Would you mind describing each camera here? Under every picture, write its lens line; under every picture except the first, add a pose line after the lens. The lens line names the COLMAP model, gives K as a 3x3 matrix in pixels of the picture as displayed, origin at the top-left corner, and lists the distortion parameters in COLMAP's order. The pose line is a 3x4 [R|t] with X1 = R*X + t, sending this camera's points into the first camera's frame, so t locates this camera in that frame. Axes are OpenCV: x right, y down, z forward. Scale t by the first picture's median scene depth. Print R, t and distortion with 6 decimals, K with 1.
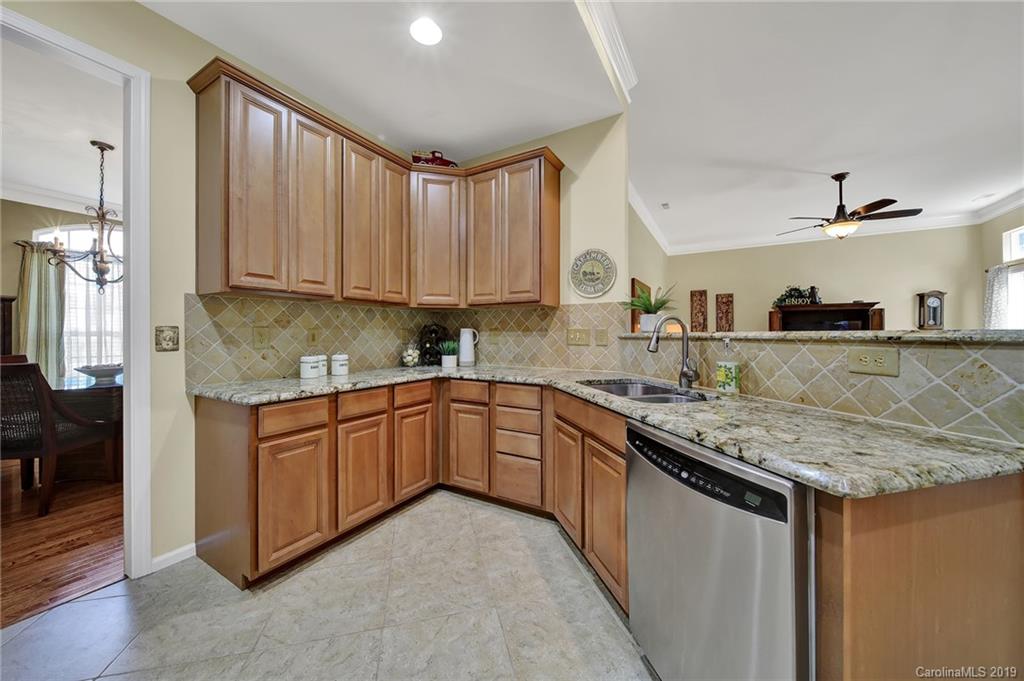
lens RADIAL K [[364.8, 0, 512.1], [0, 364.8, 335.9], [0, 0, 1]] dist [-0.001537, -0.000805]
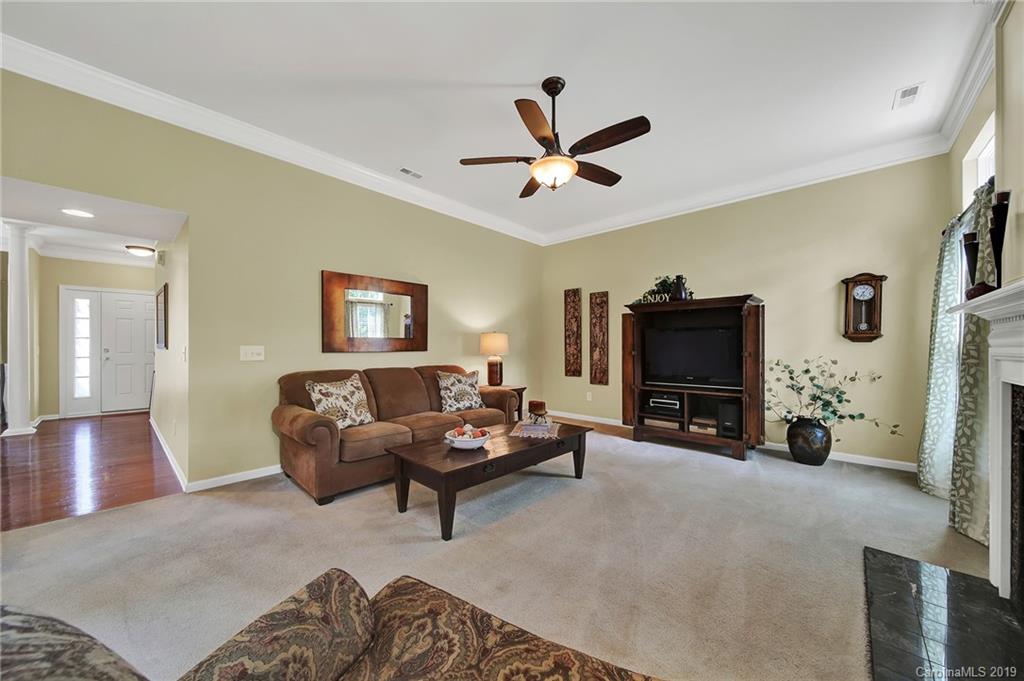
lens RADIAL K [[364.8, 0, 512.1], [0, 364.8, 346.4], [0, 0, 1]] dist [-0.001537, -0.000805]
pose [[0.979197, -0.001008, -0.202911, 0.556461], [0.000258, 0.999993, -0.003723, -0.001532], [0.202913, 0.003594, 0.979190, 0.230555]]
